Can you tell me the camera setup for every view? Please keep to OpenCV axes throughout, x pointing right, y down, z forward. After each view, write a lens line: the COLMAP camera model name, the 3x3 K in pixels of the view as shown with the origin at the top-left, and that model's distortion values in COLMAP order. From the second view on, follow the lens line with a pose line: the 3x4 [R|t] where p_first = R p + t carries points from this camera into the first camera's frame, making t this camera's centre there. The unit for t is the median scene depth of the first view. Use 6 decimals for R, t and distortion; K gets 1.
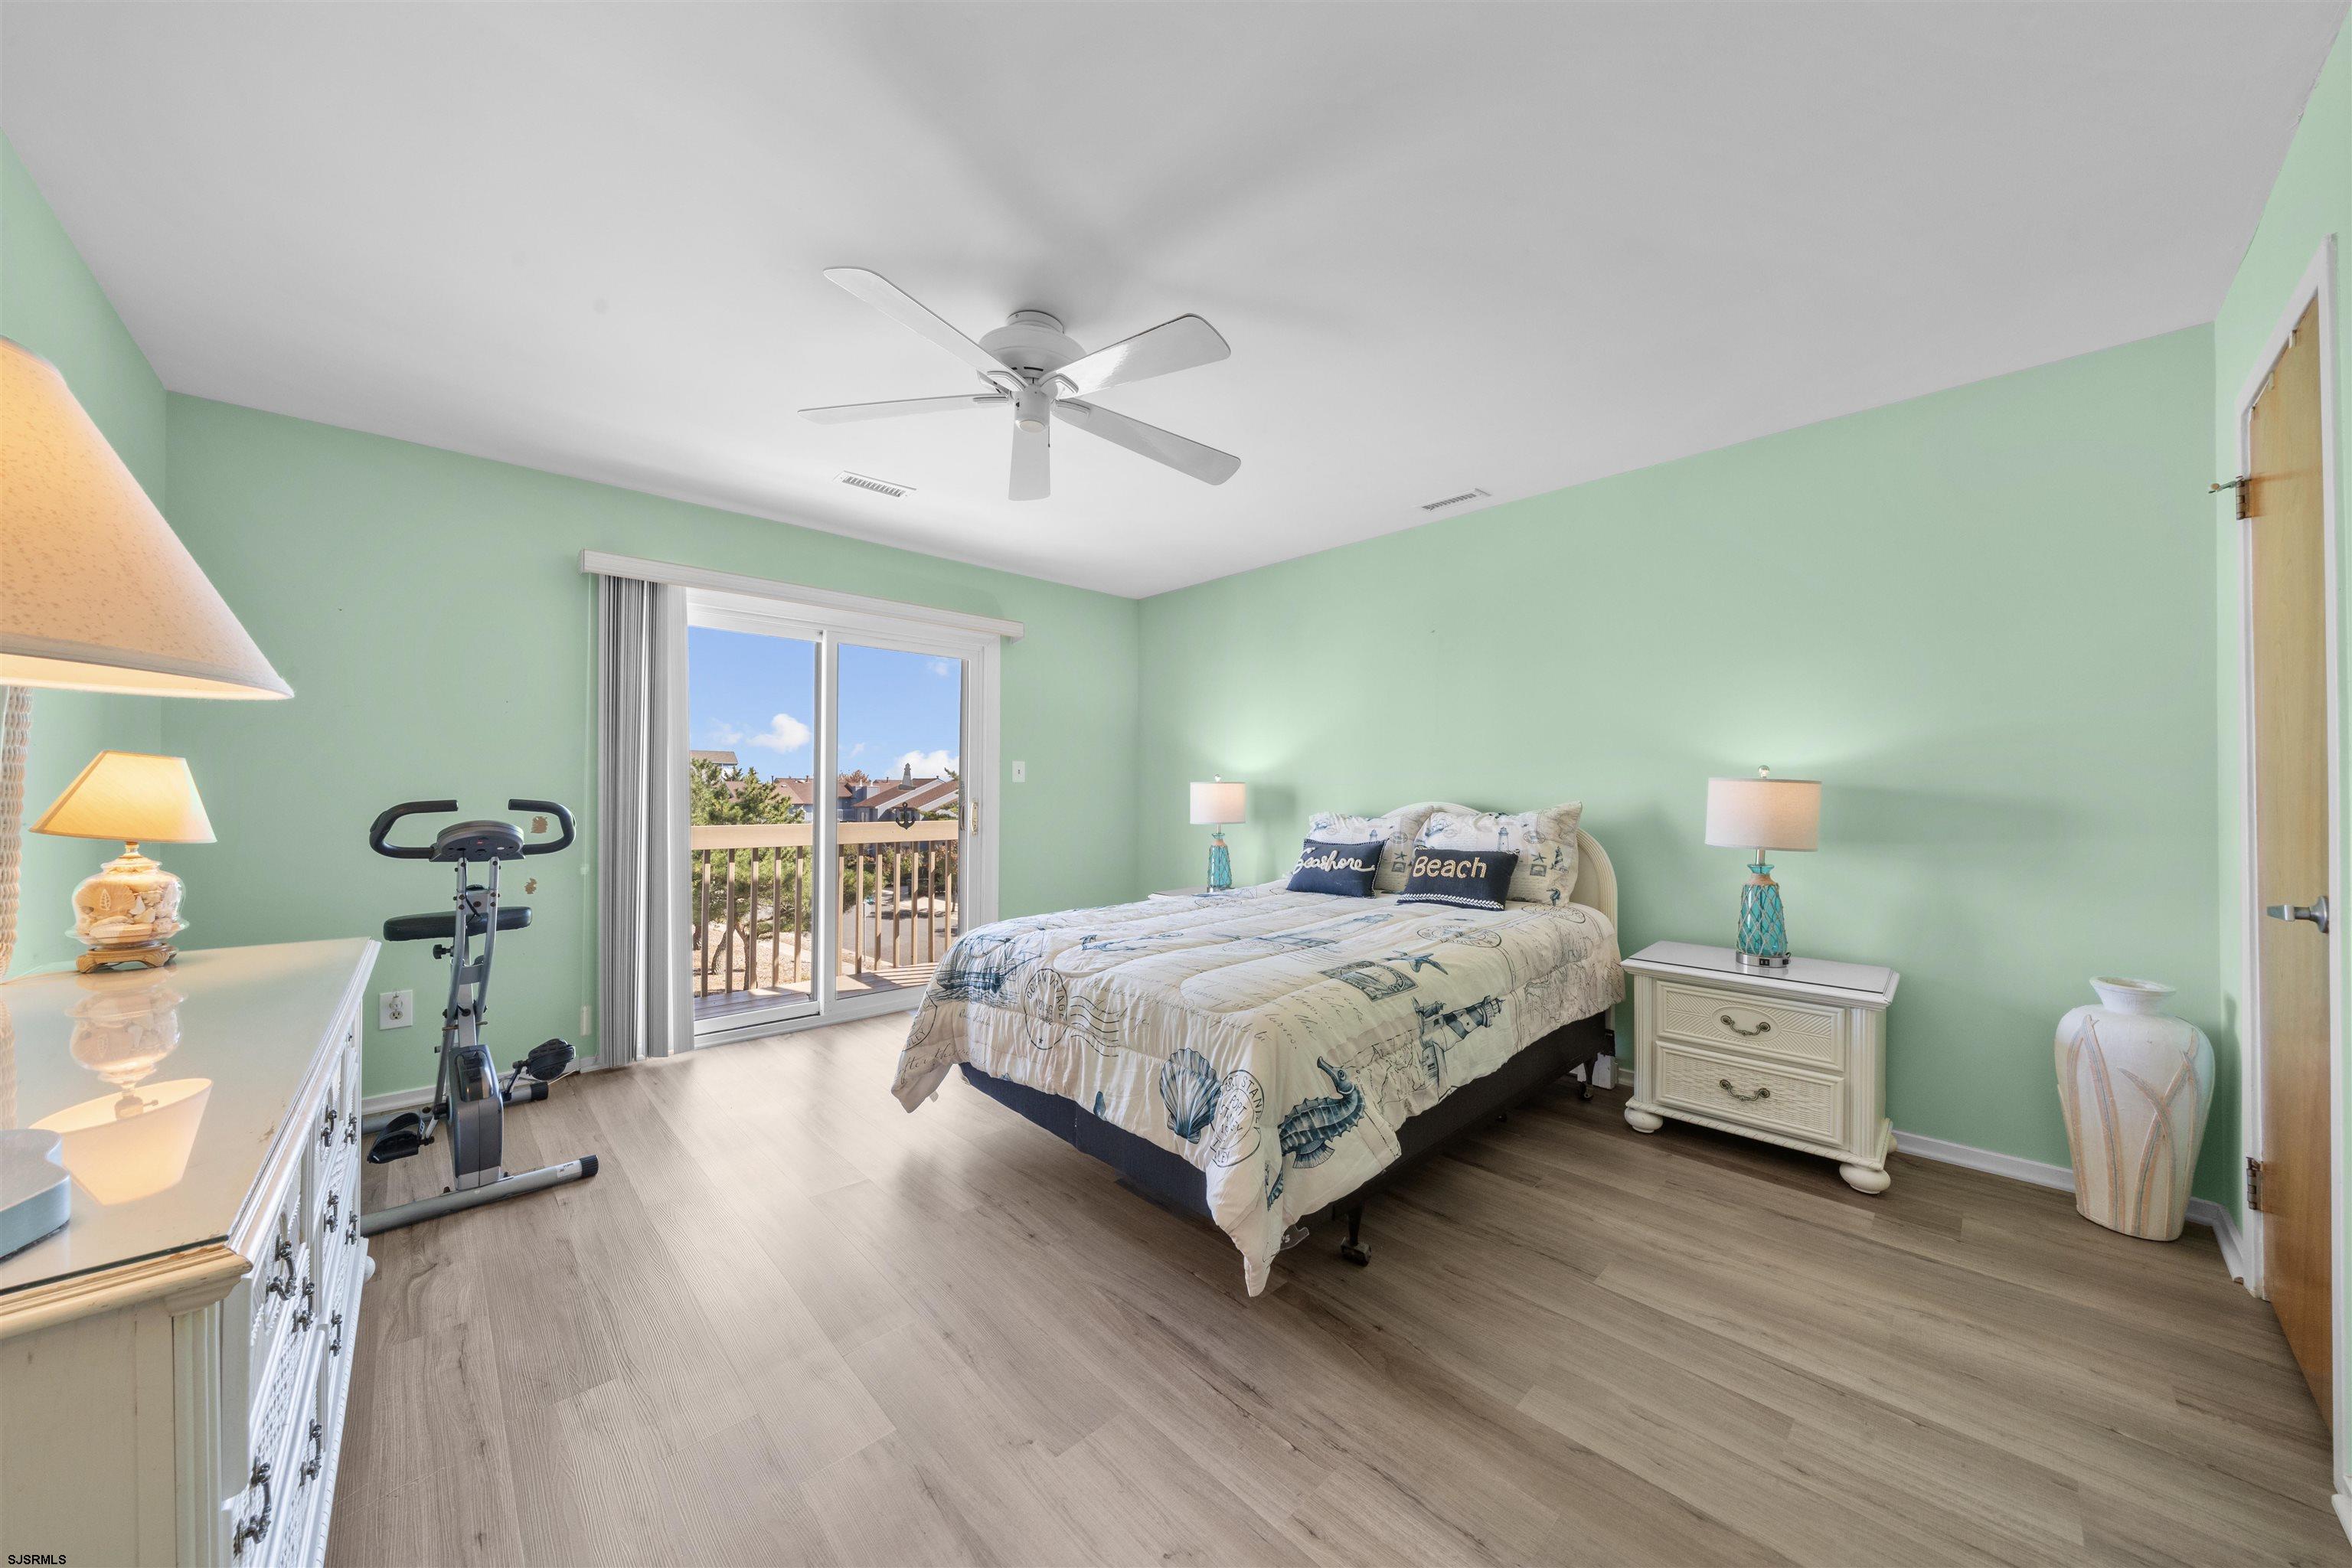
lens RADIAL K [[794.0, 0, 1167.6], [0, 794.0, 781.7], [0, 0, 1]] dist [-0.001515, -0.000008]
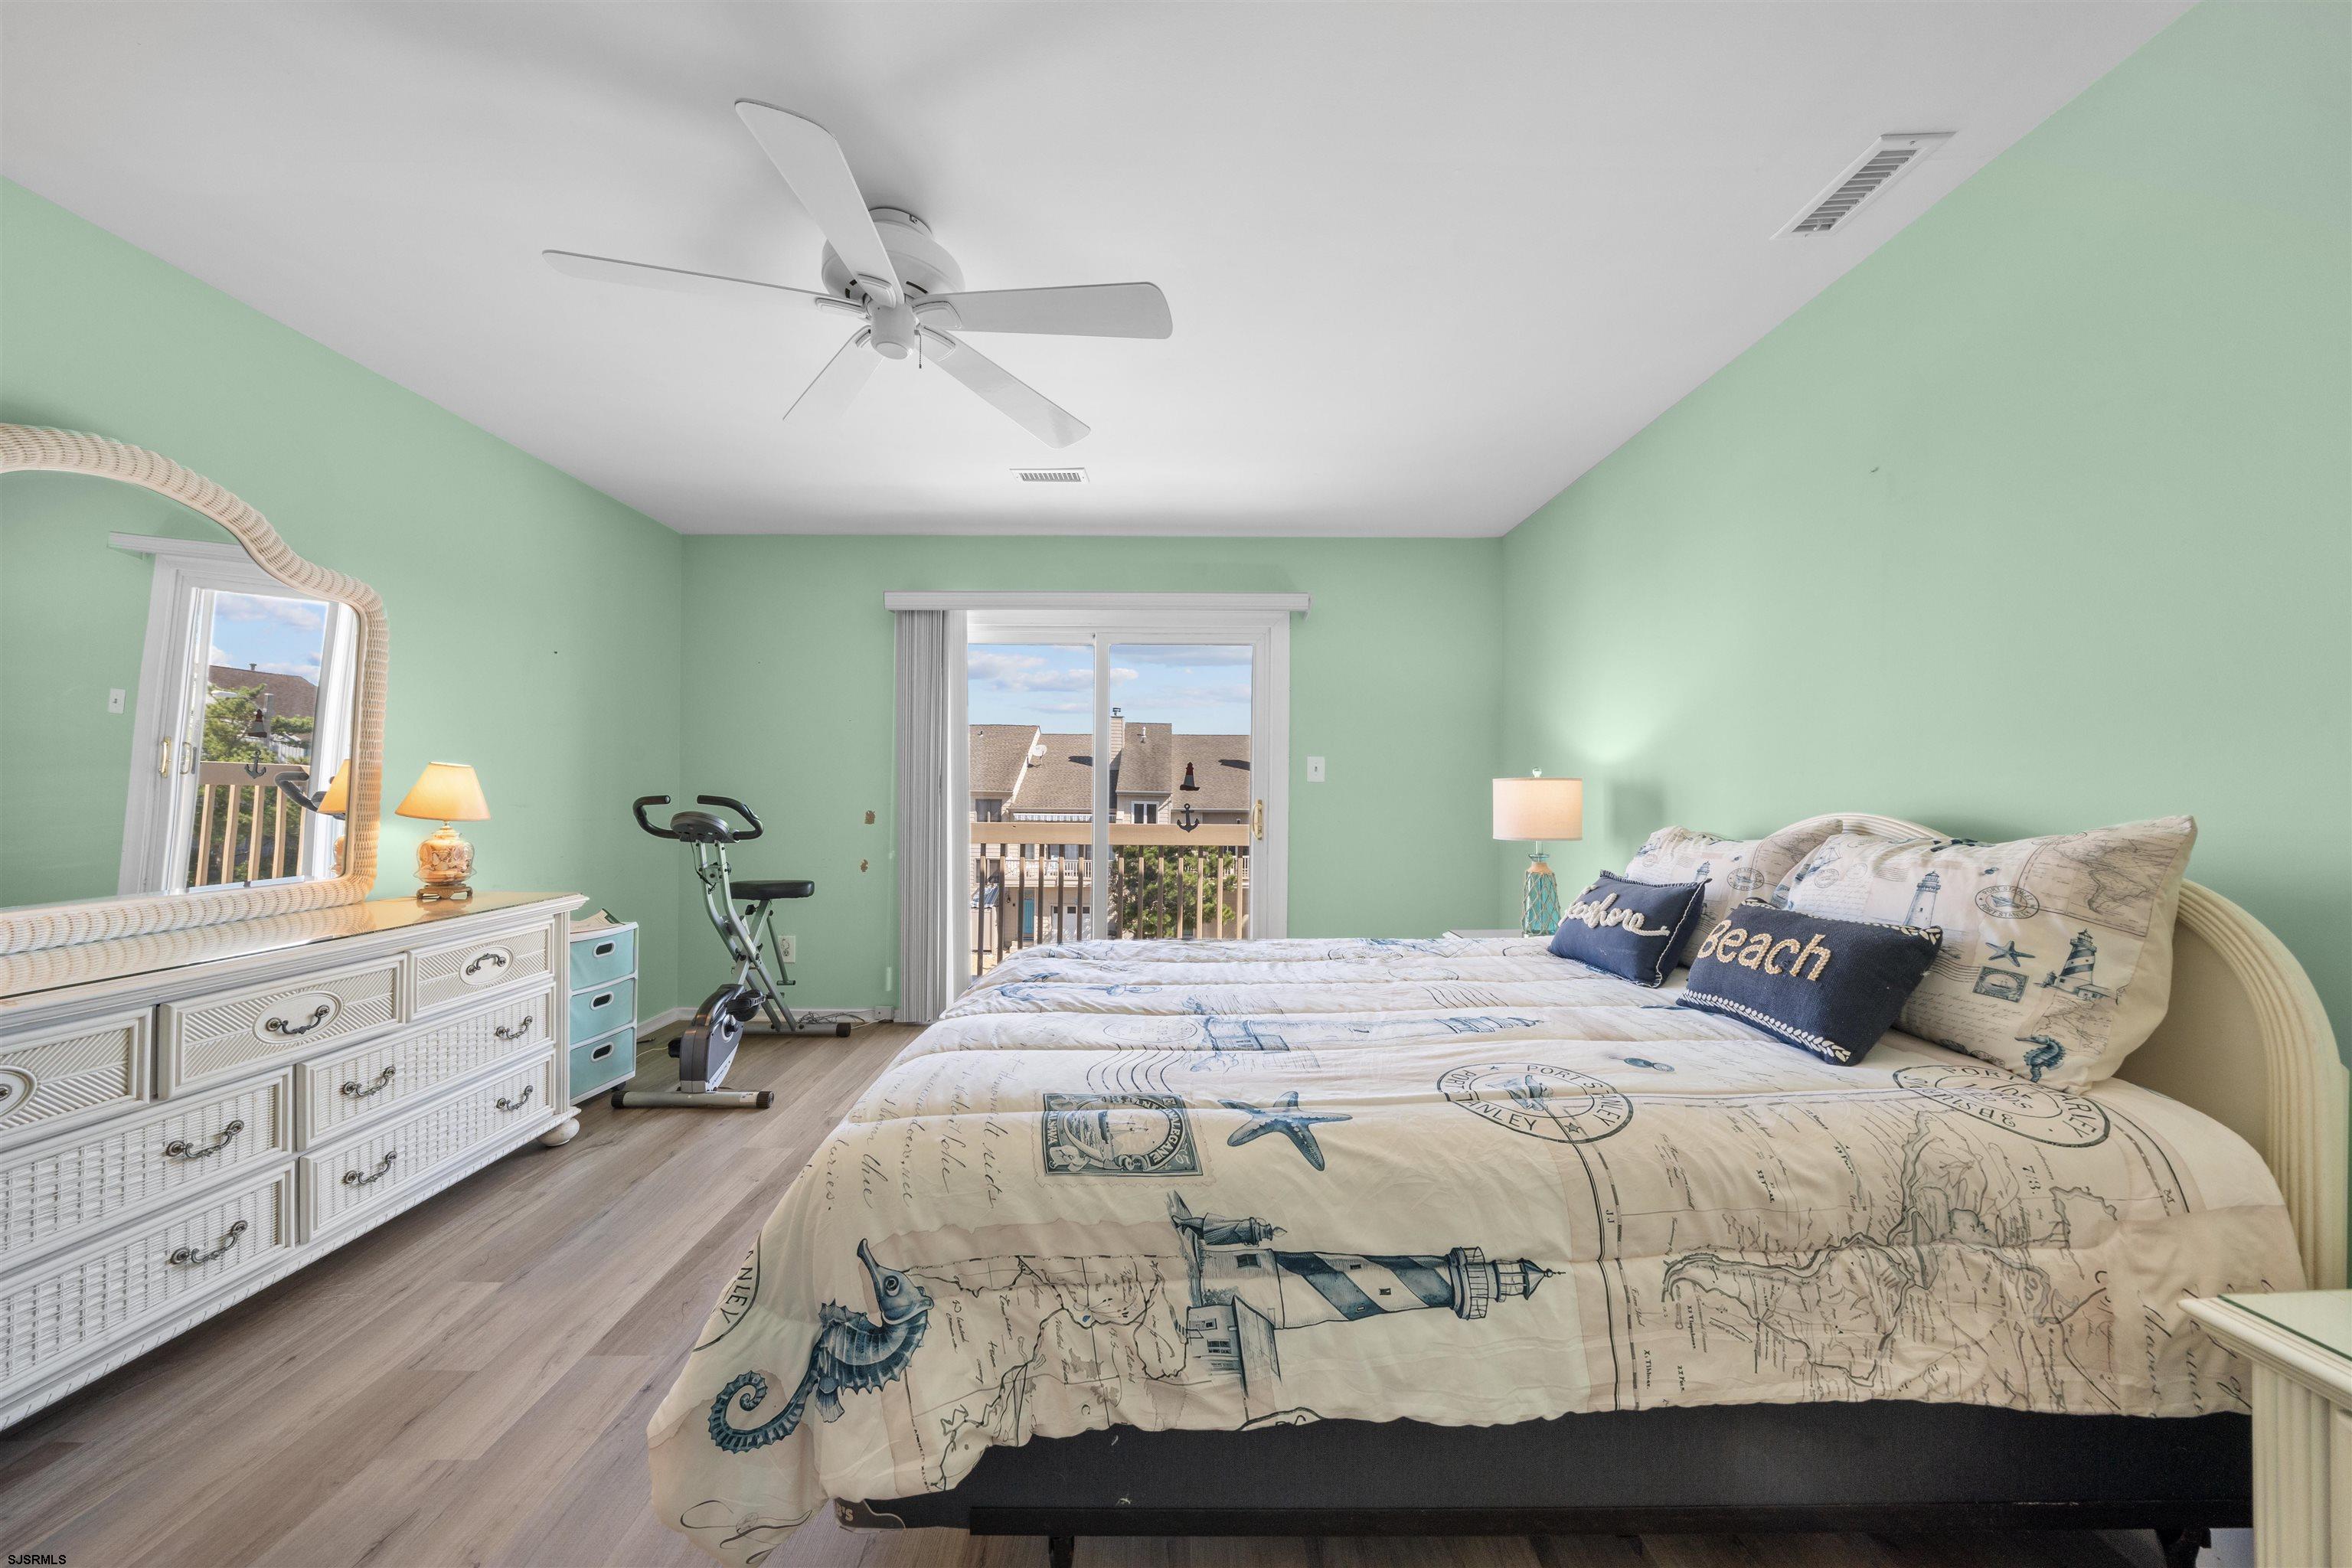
lens RADIAL K [[800.6, 0, 1168.5], [0, 800.6, 781.5], [0, 0, 1]] dist [-0.007274, 0.000085]
pose [[0.731028, -0.007966, -0.682301, 0.556191], [0.004637, 0.999967, -0.006706, 0.011553], [0.682331, 0.001739, 0.731041, 0.530956]]
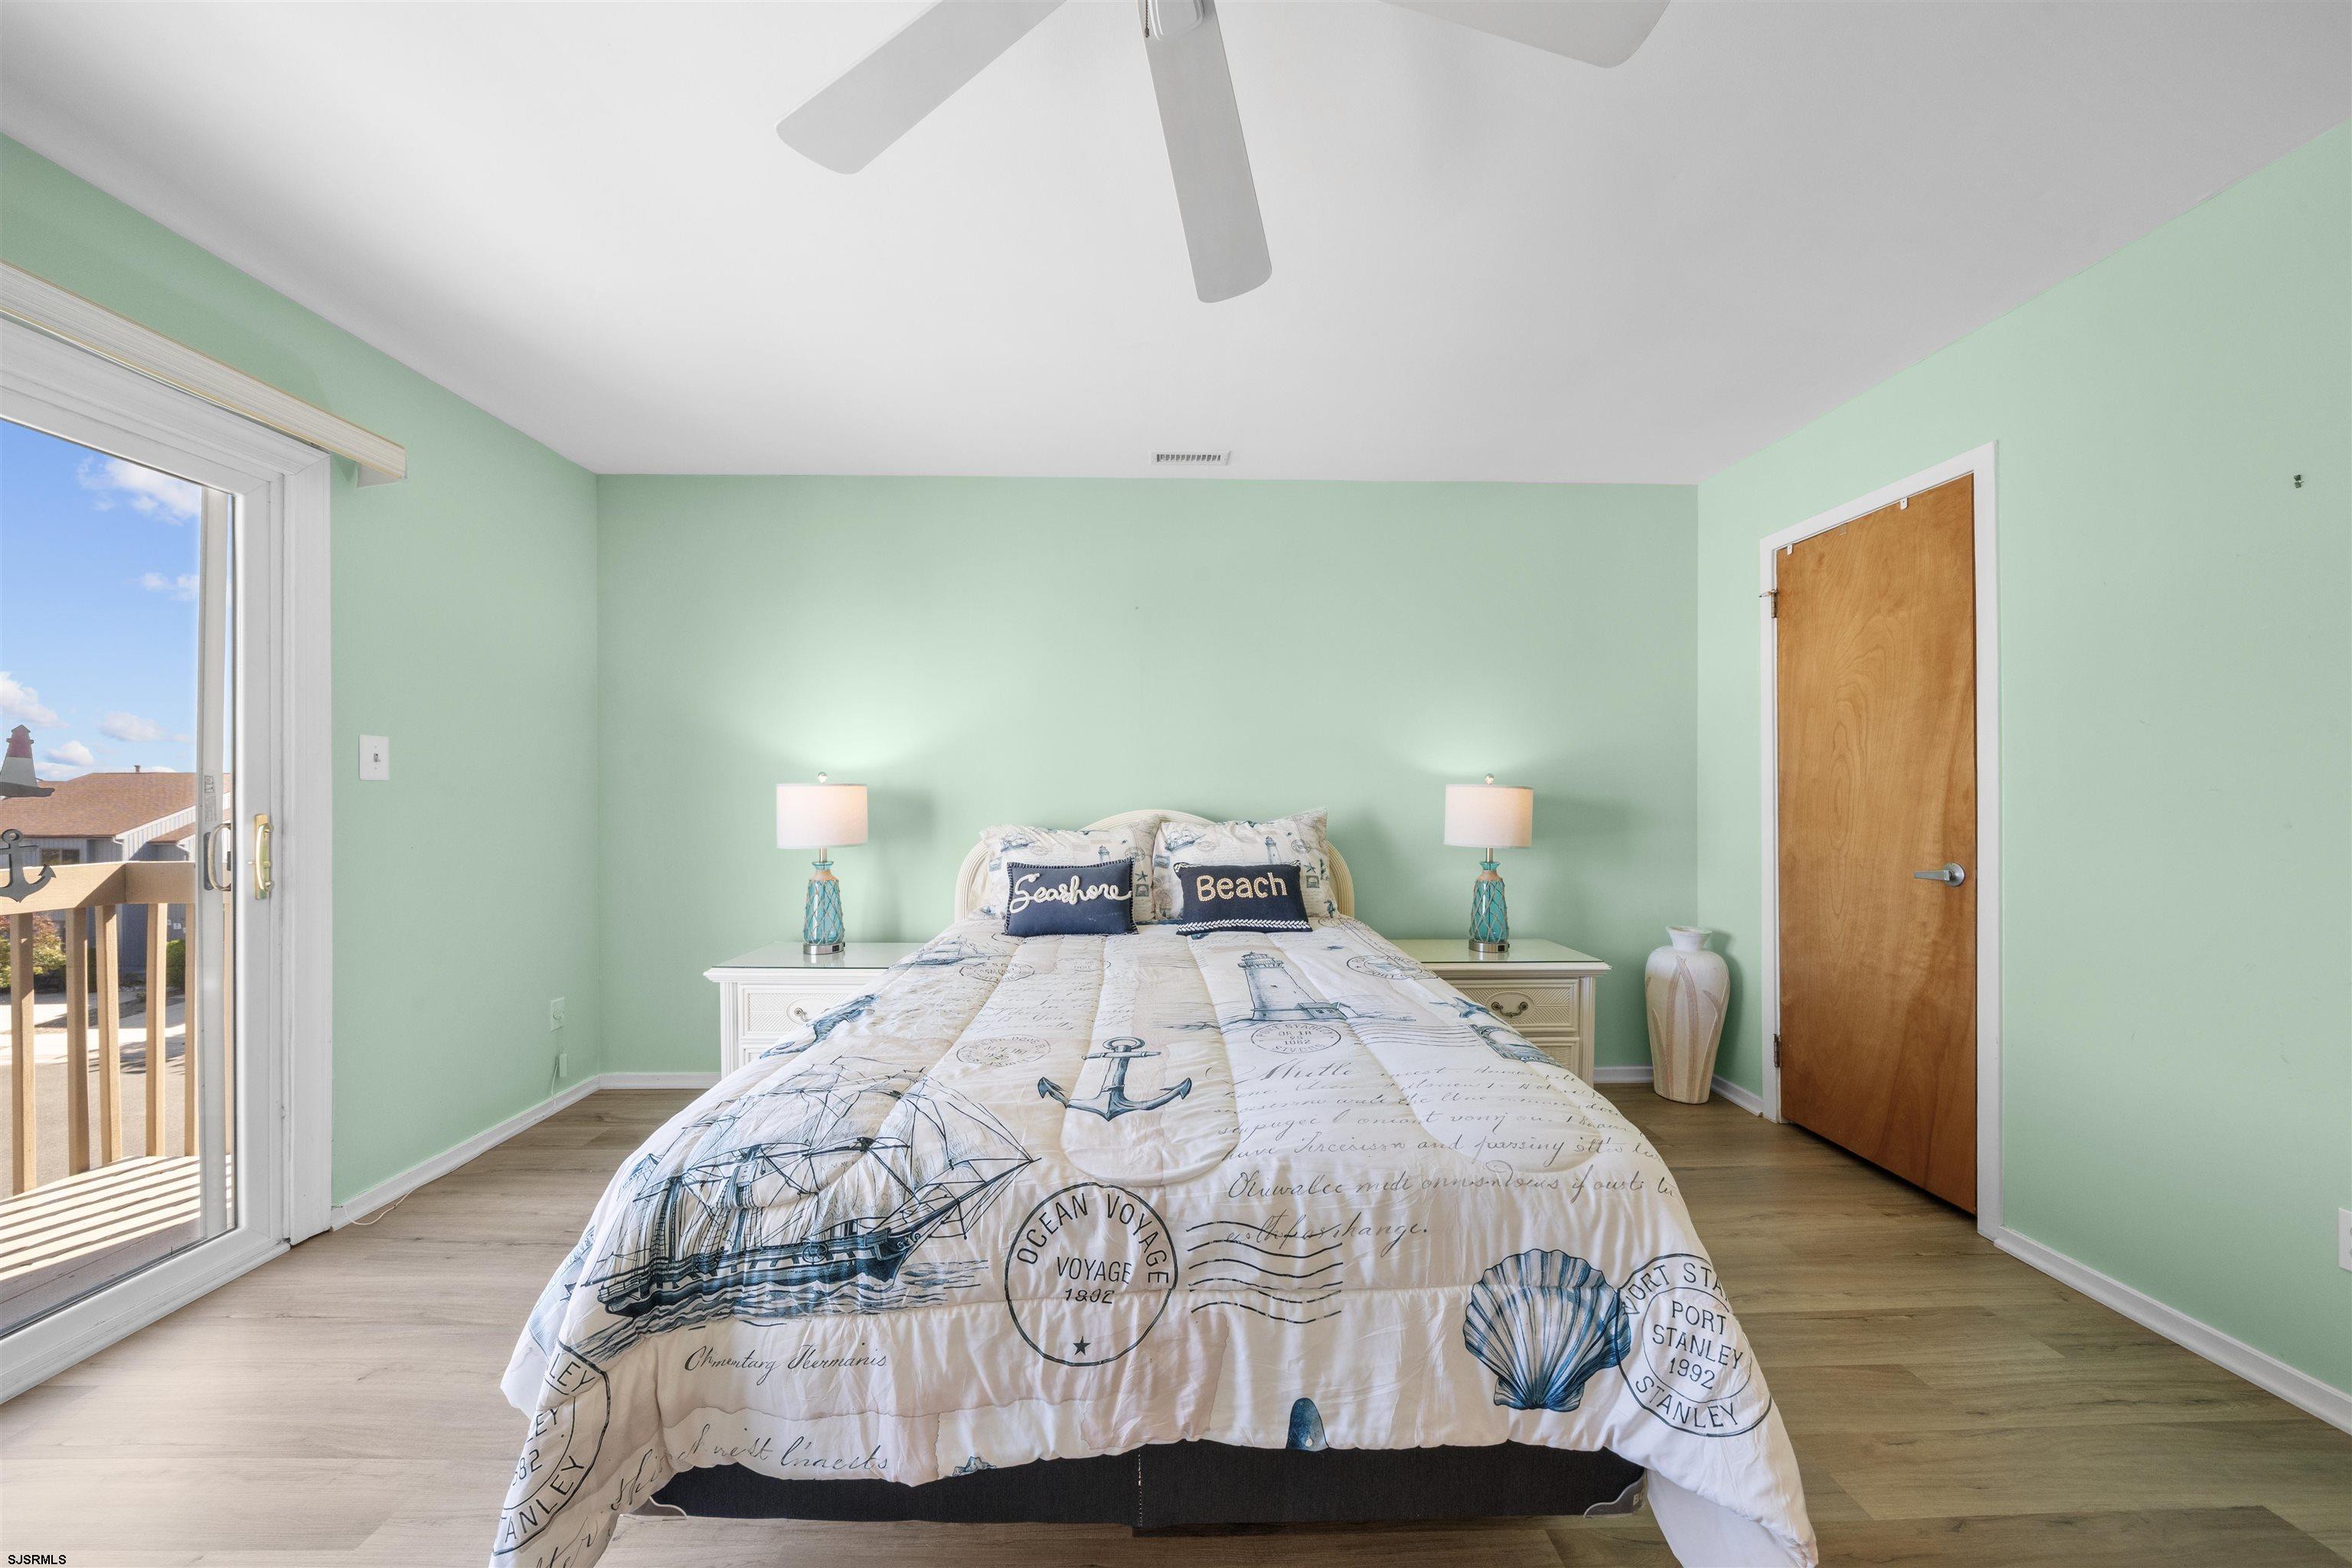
lens RADIAL K [[809.2, 0, 1169.7], [0, 809.2, 799.9], [0, 0, 1]] dist [-0.009208, -0.000040]
pose [[0.670813, -0.003859, 0.741616, -0.445621], [-0.007057, 0.999908, 0.011587, 0.007539], [-0.741593, -0.013006, 0.670724, 0.628498]]
